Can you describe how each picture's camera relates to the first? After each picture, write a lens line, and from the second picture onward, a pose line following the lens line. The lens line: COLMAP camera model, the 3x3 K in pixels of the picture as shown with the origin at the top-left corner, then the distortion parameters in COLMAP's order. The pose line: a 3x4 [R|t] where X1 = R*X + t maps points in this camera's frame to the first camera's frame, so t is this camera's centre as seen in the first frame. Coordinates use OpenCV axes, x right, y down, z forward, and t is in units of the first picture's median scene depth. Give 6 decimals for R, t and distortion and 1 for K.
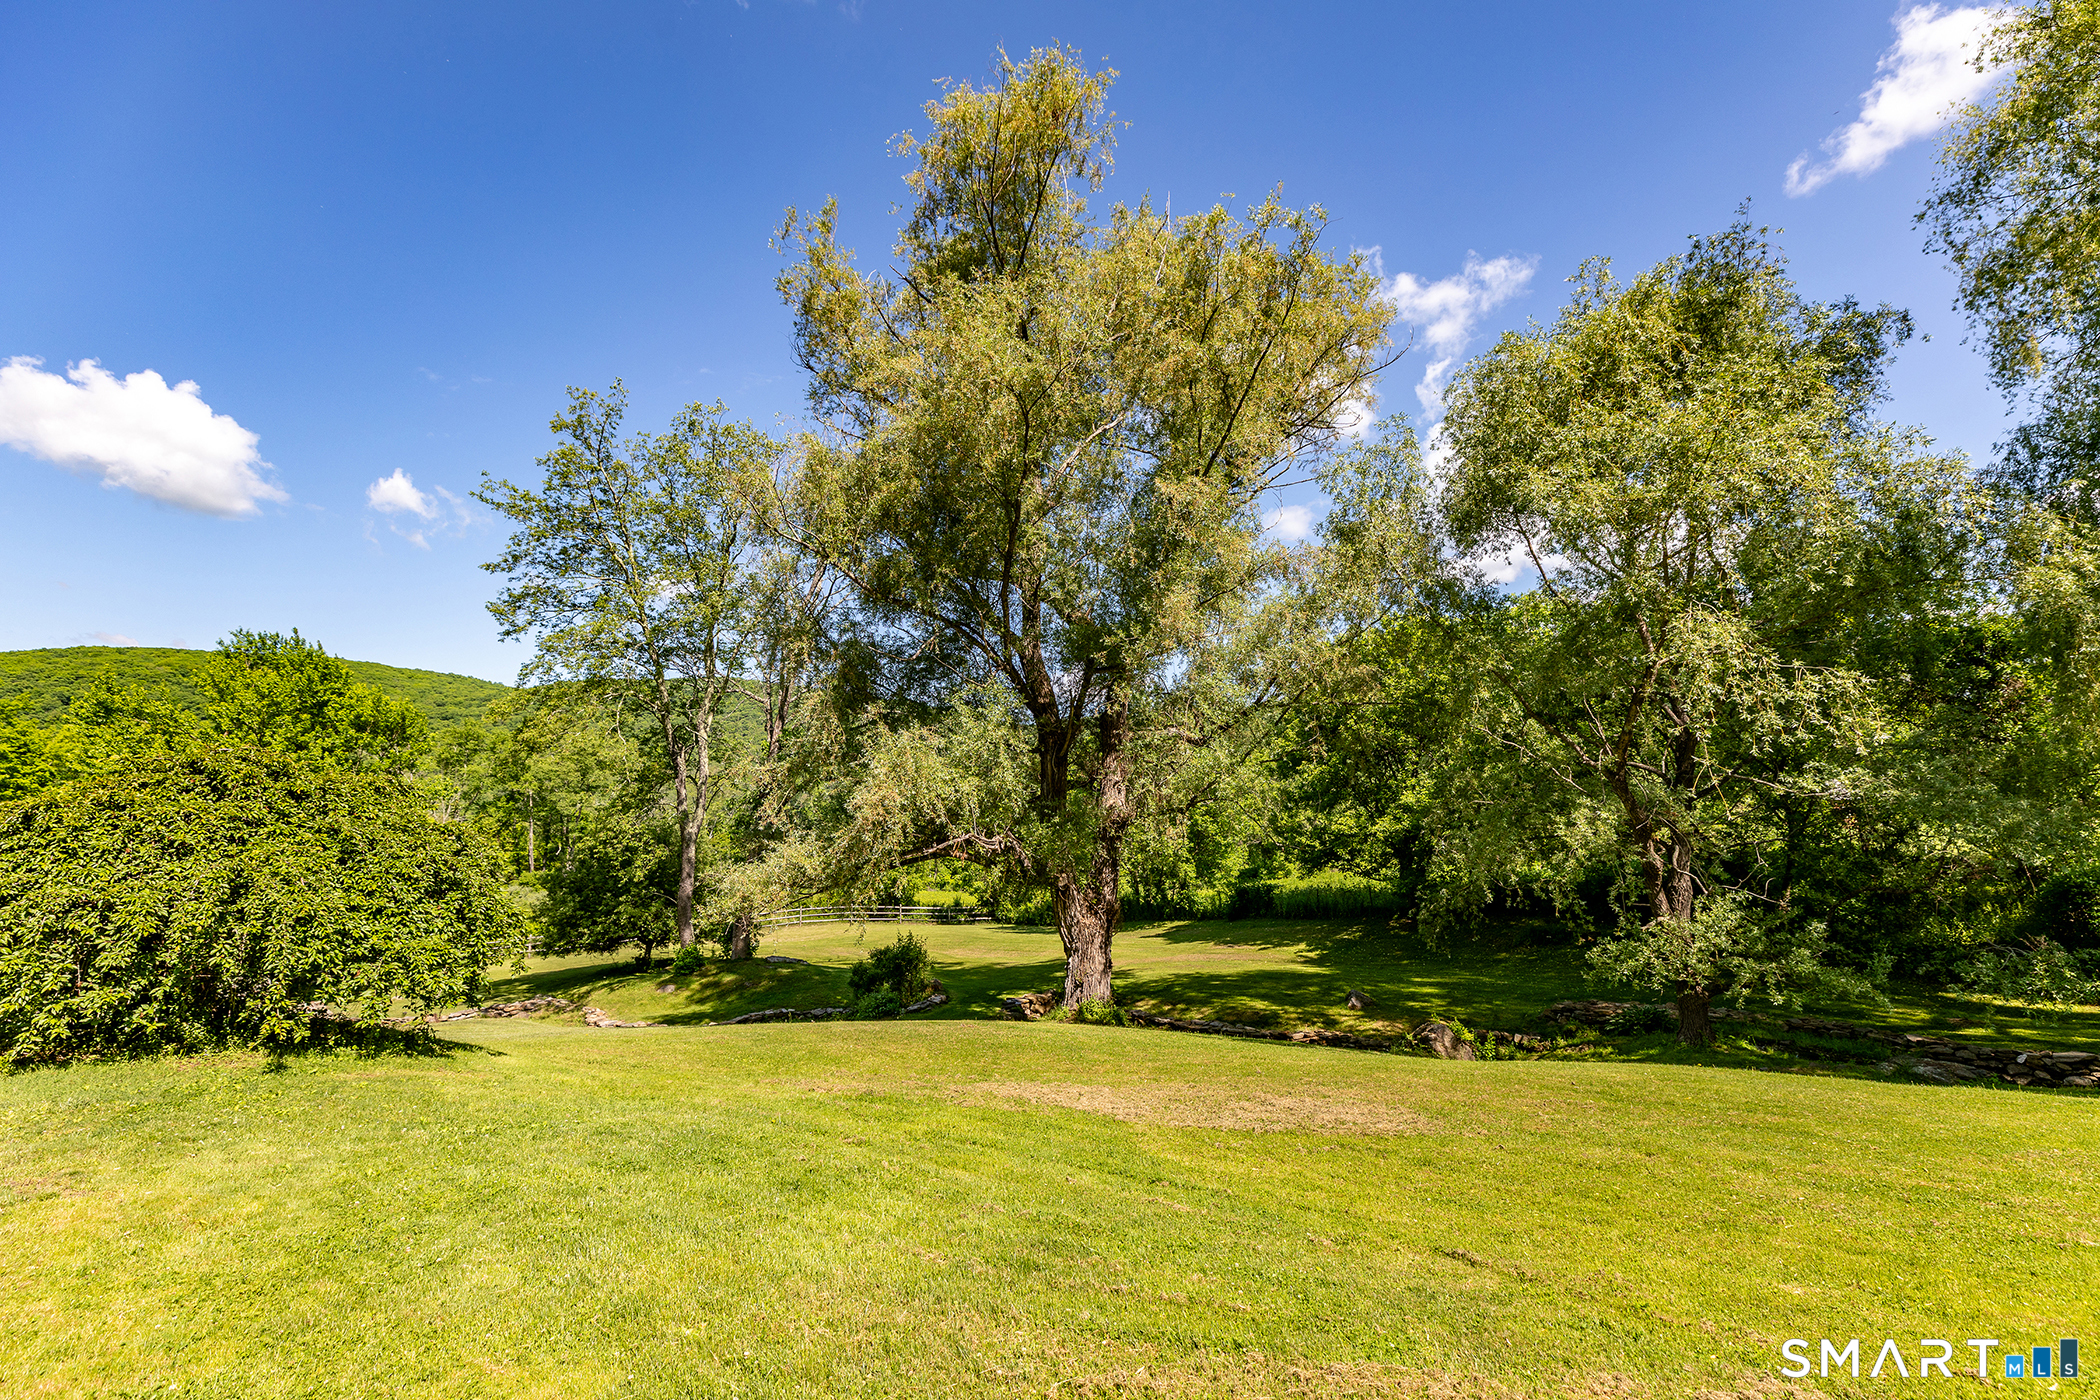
lens RADIAL K [[921.5, 0, 1062.2], [0, 921.5, 693.2], [0, 0, 1]] dist [0.018199, -0.000350]
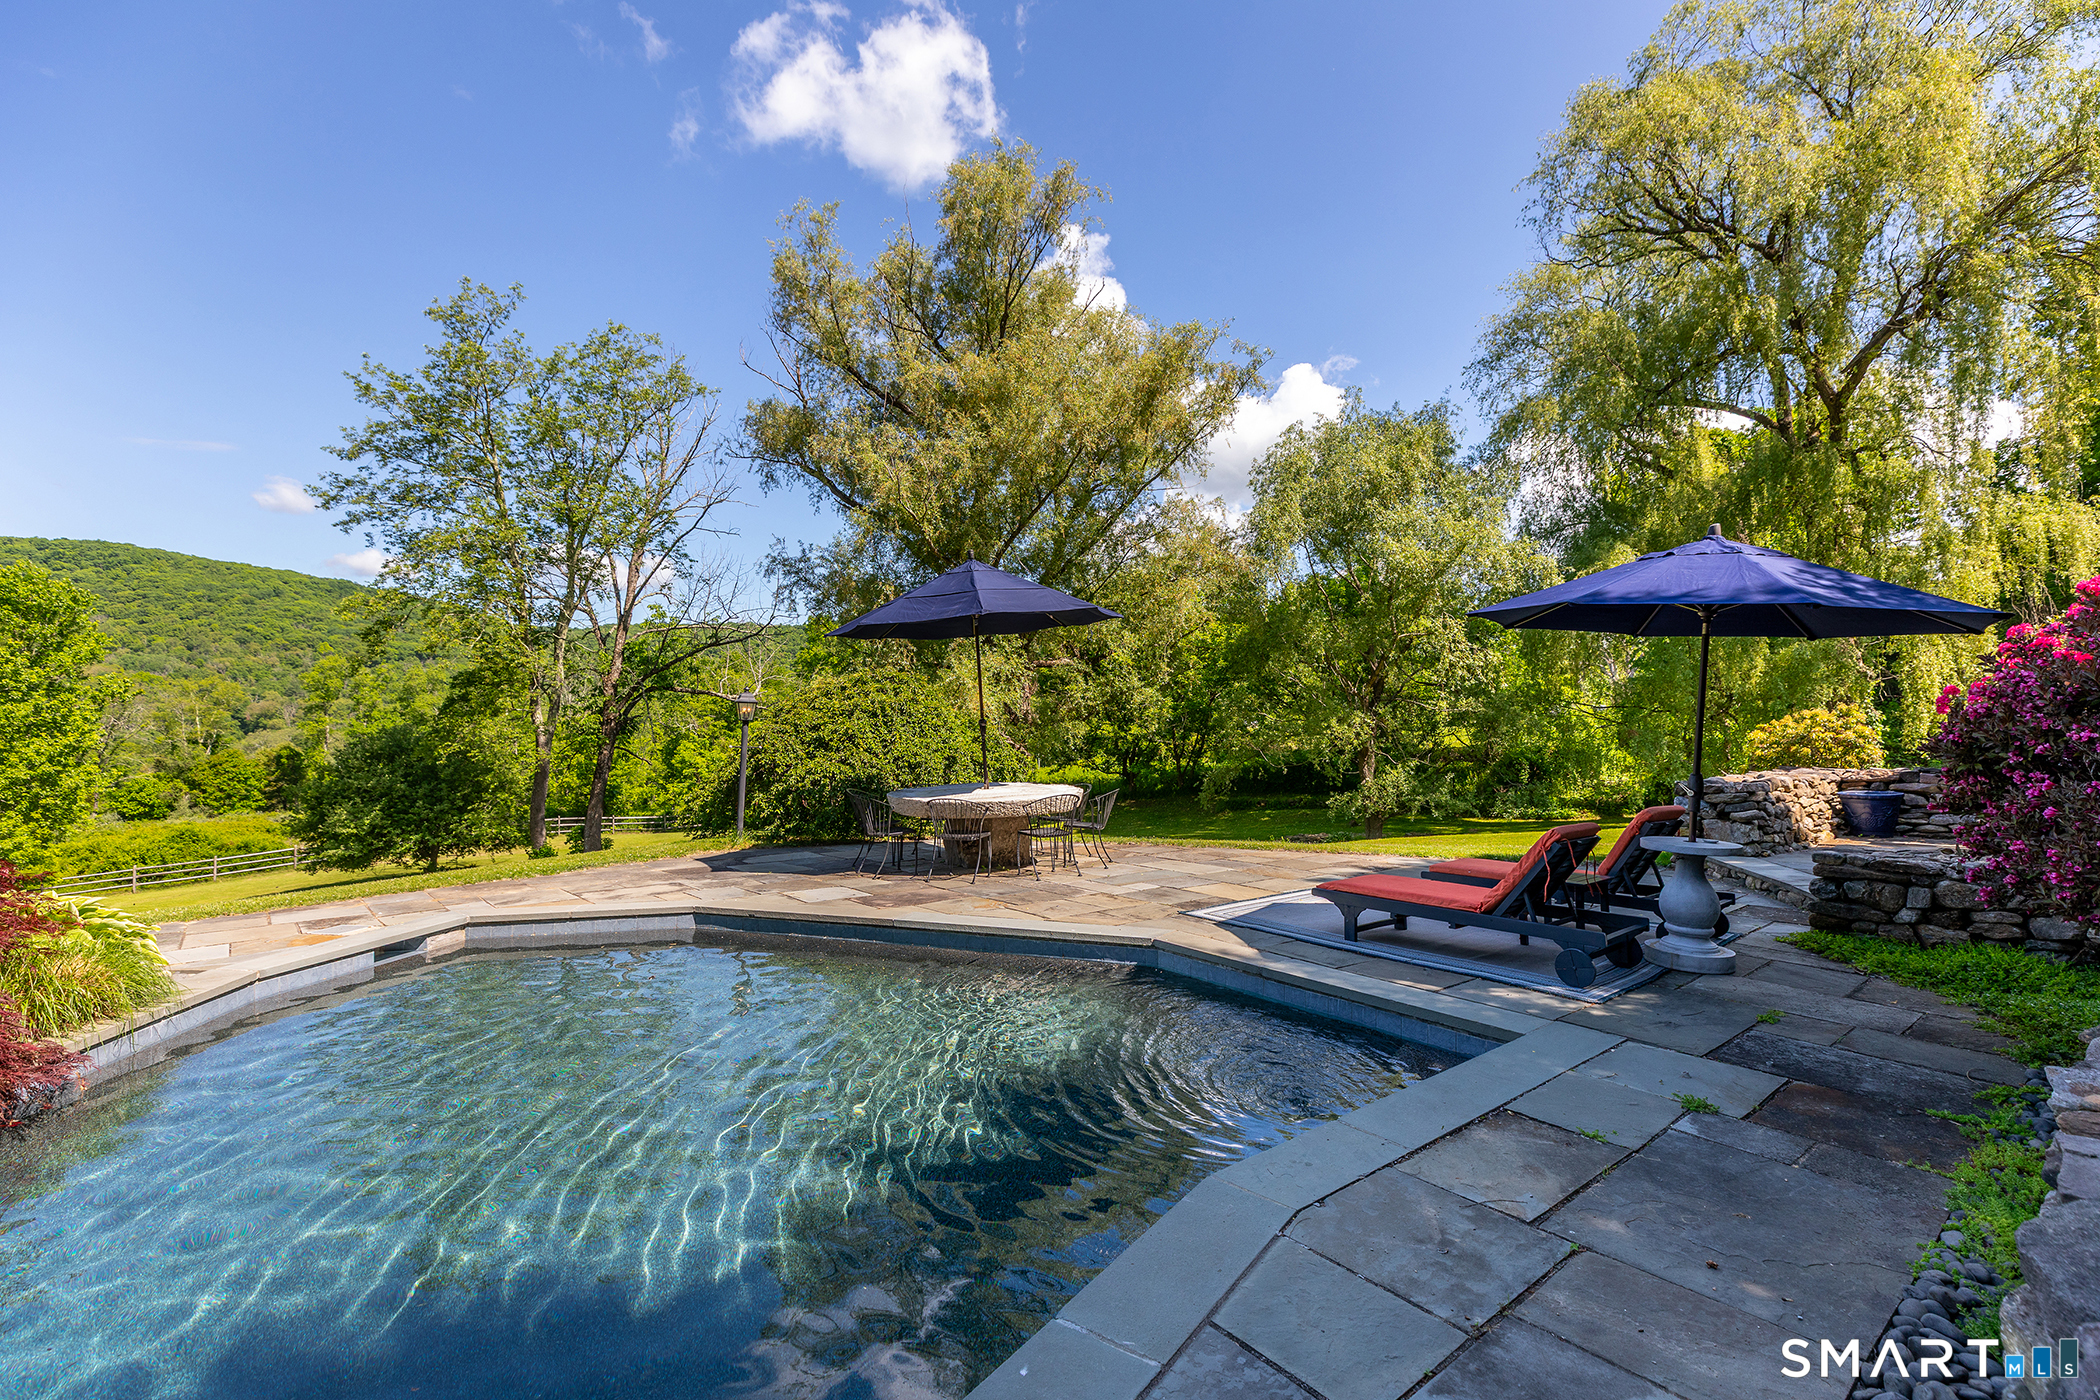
lens RADIAL K [[923.2, 0, 1049.6], [0, 923.2, 705.7], [0, 0, 1]] dist [0.033600, -0.013391]
pose [[0.897008, 0.018279, 0.441637, -0.394211], [-0.064001, 0.993987, 0.088852, -0.013449], [-0.437357, -0.107966, 0.892783, -0.181935]]
